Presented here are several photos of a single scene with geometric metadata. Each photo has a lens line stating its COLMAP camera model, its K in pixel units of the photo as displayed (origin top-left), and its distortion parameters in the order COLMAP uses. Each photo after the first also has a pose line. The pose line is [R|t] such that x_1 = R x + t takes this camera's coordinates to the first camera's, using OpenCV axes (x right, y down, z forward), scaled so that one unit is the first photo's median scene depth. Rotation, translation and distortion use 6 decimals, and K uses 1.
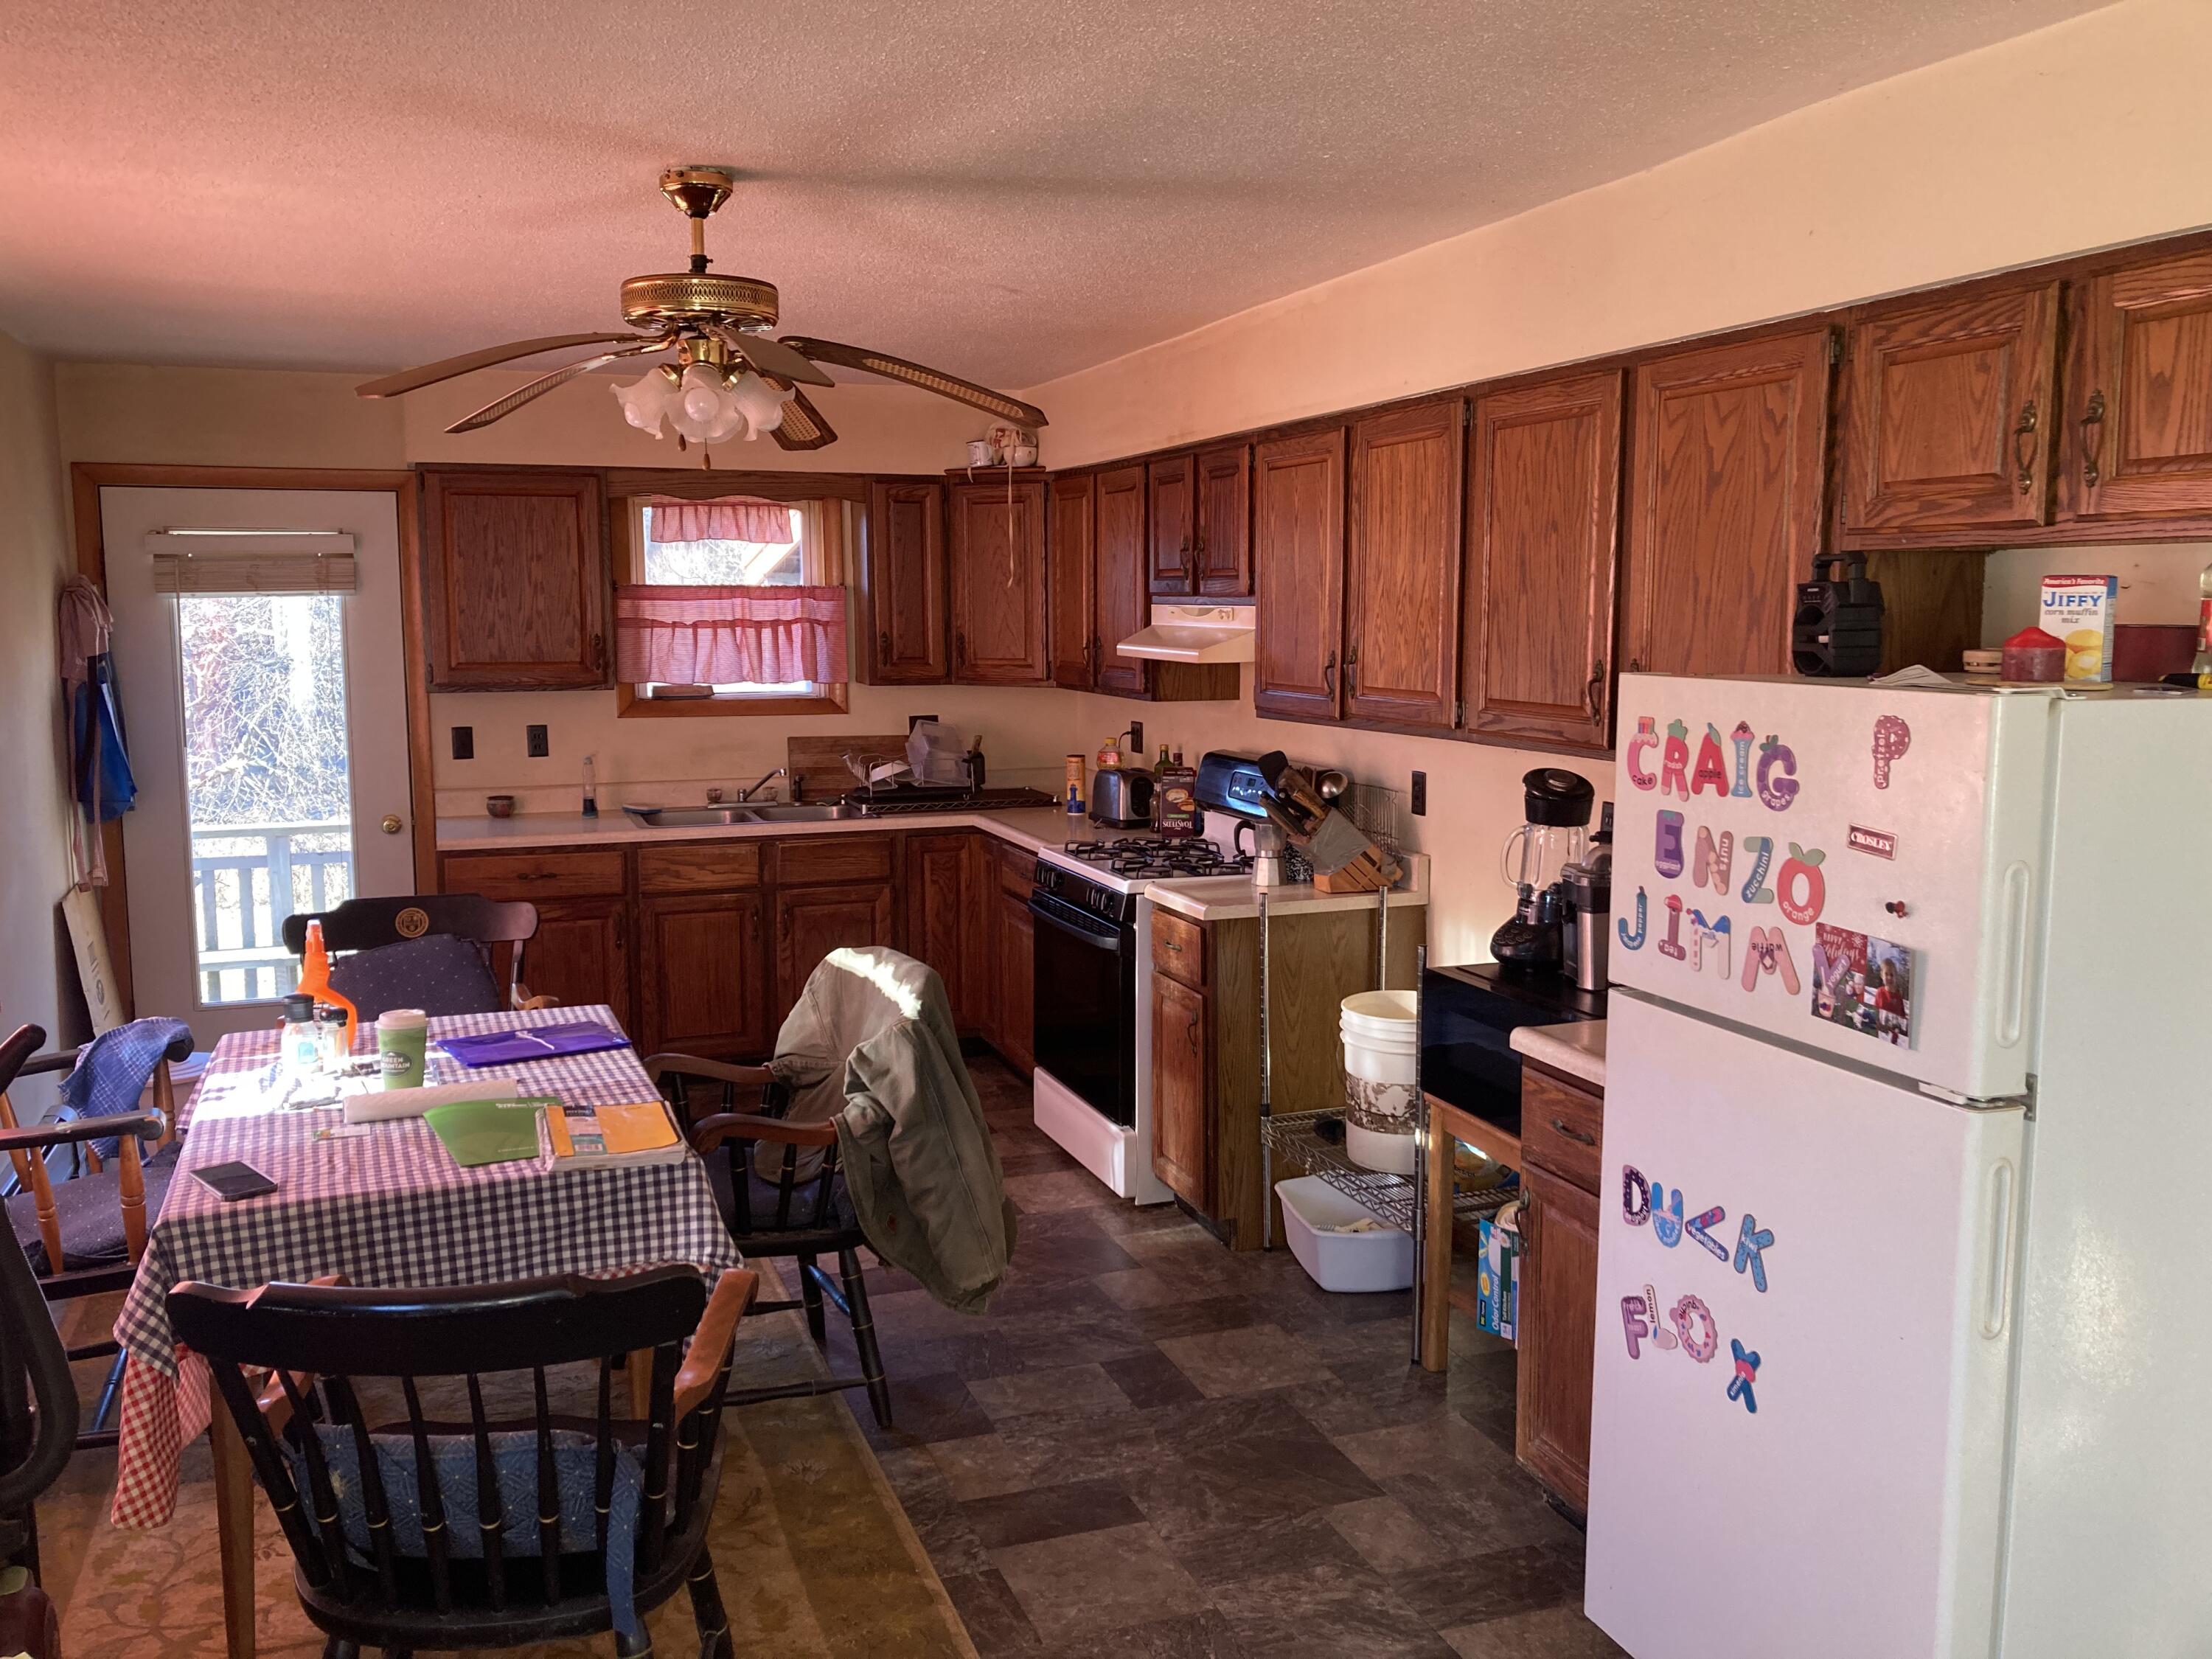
lens RADIAL K [[1755.8, 0, 1106.0], [0, 1755.8, 829.5], [0, 0, 1]] dist [0.001377, -0.006365]
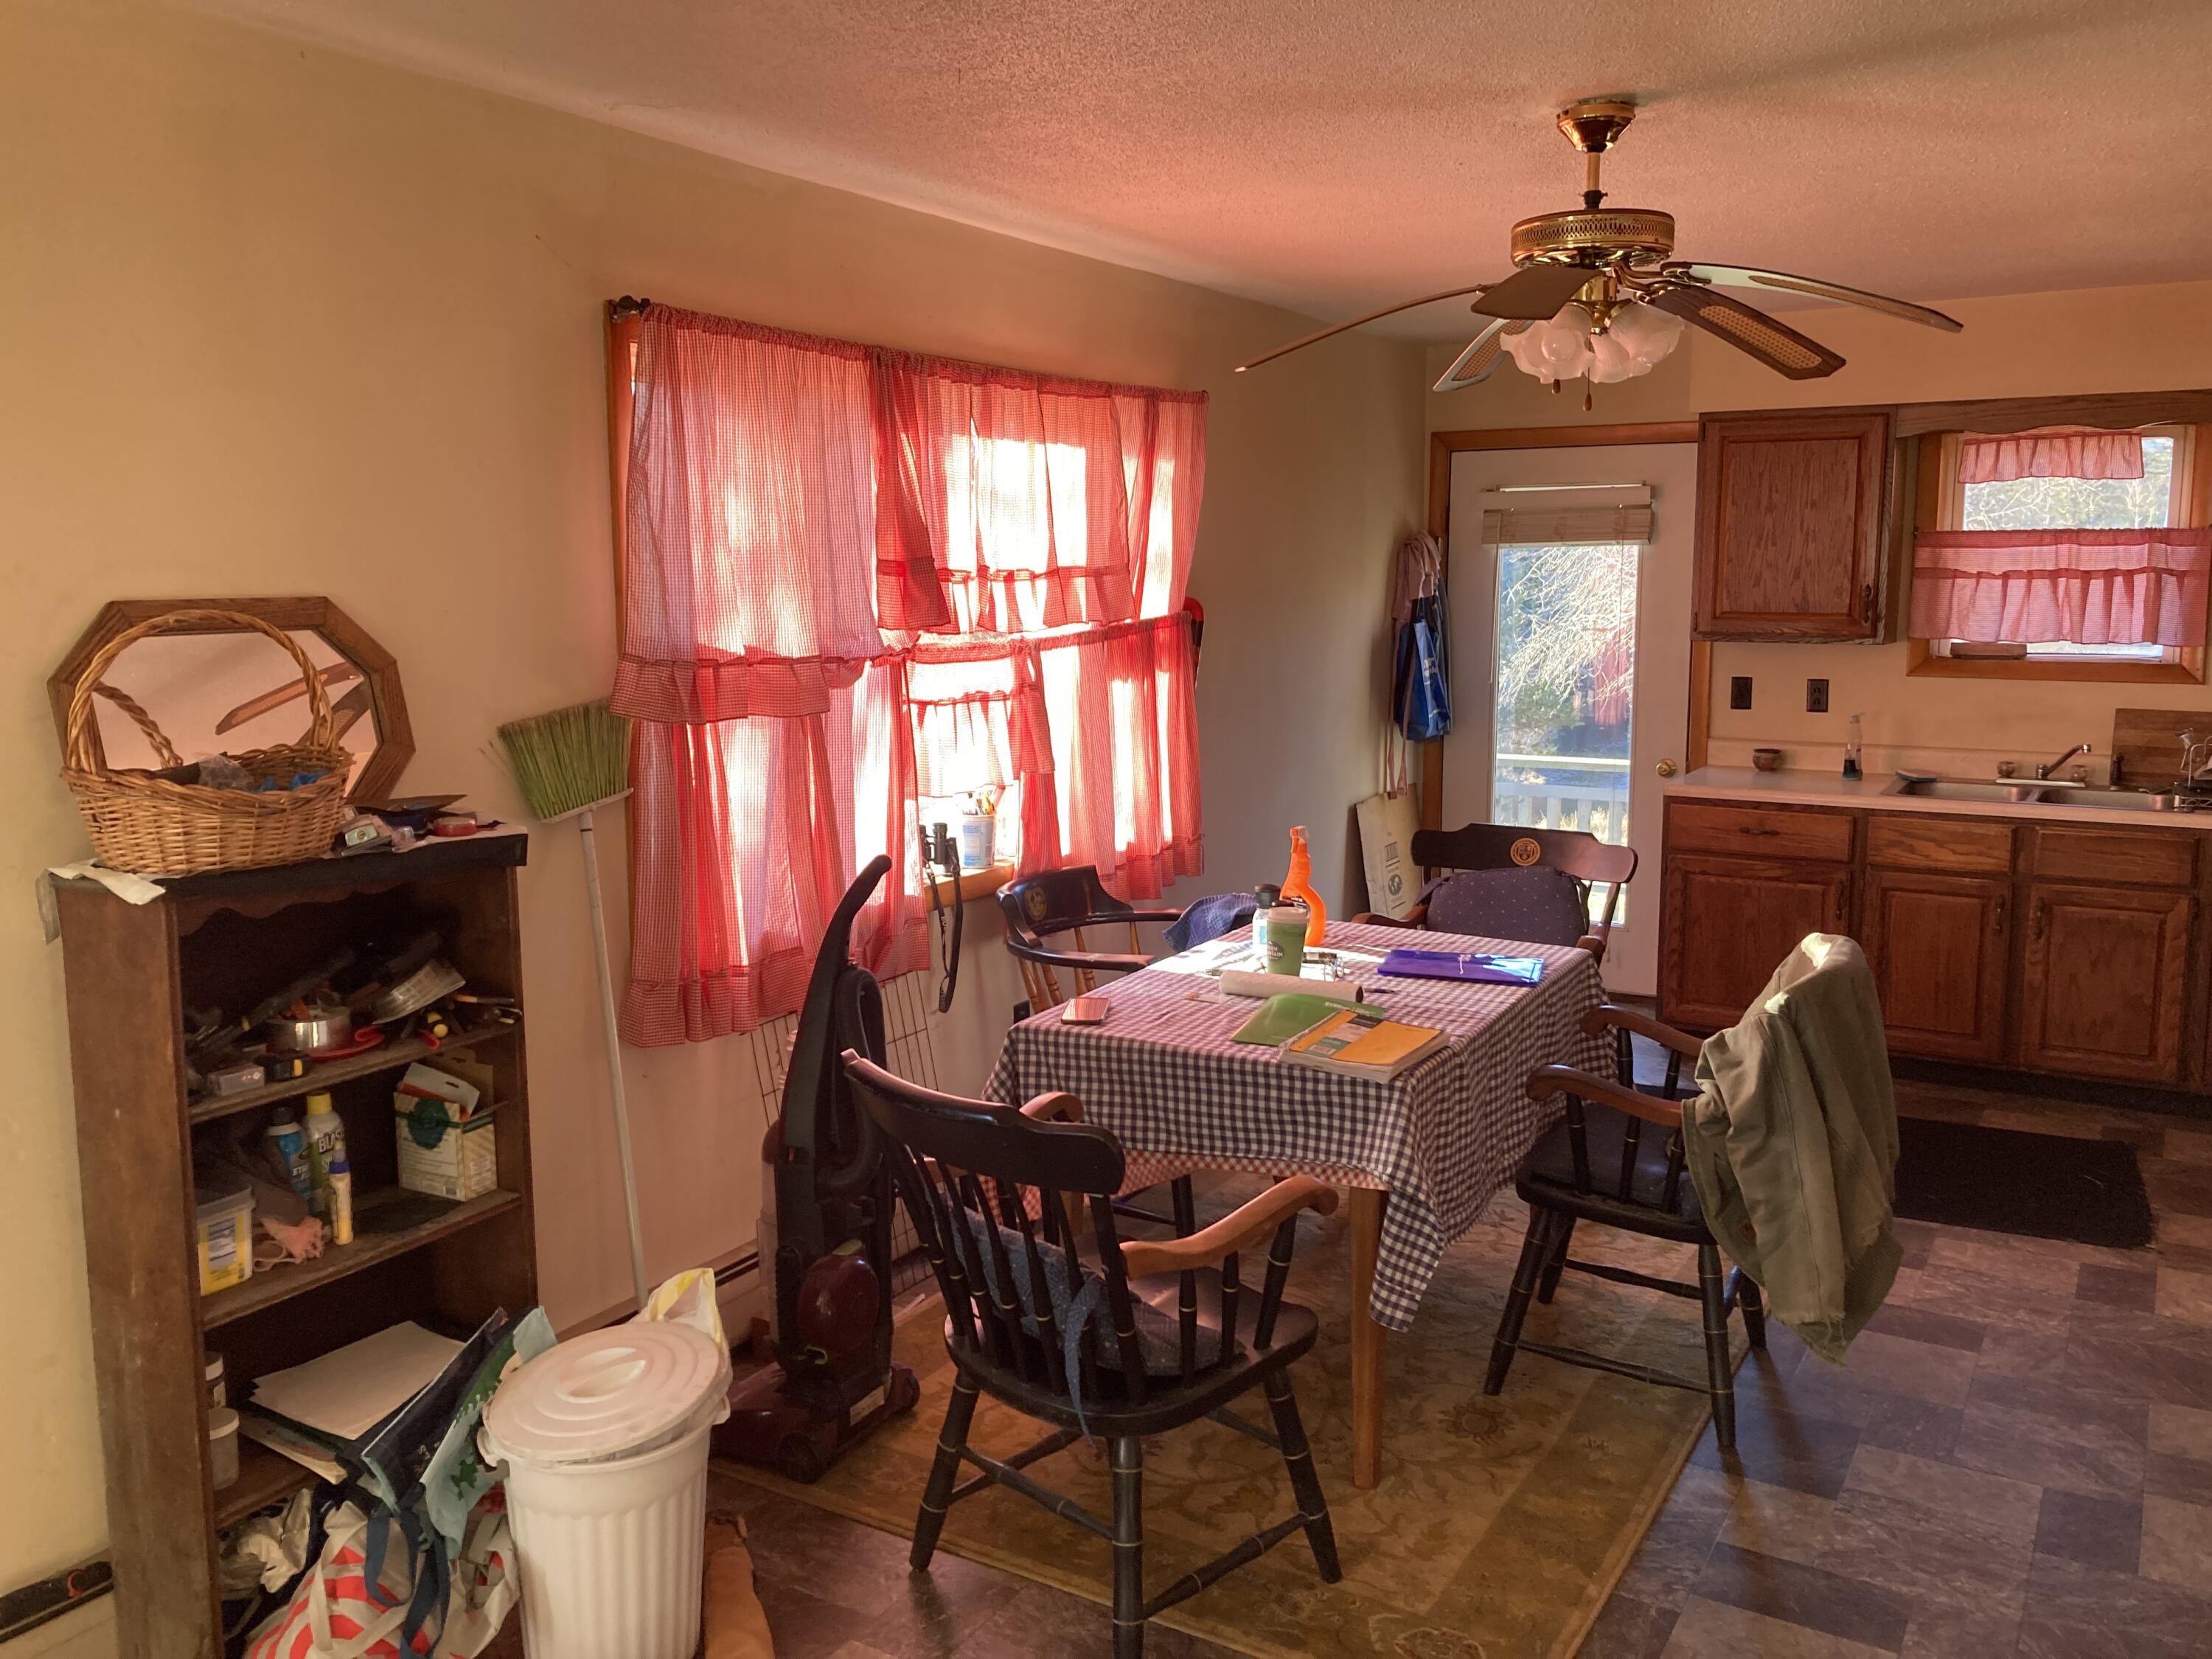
lens RADIAL K [[1775.3, 0, 1106.0], [0, 1775.3, 829.5], [0, 0, 1]] dist [0.010880, 0.008090]
pose [[0.615023, 0.117023, -0.779777, 0.215651], [-0.098129, 0.992597, 0.071566, -0.009396], [0.782379, 0.032504, 0.621954, 0.094203]]
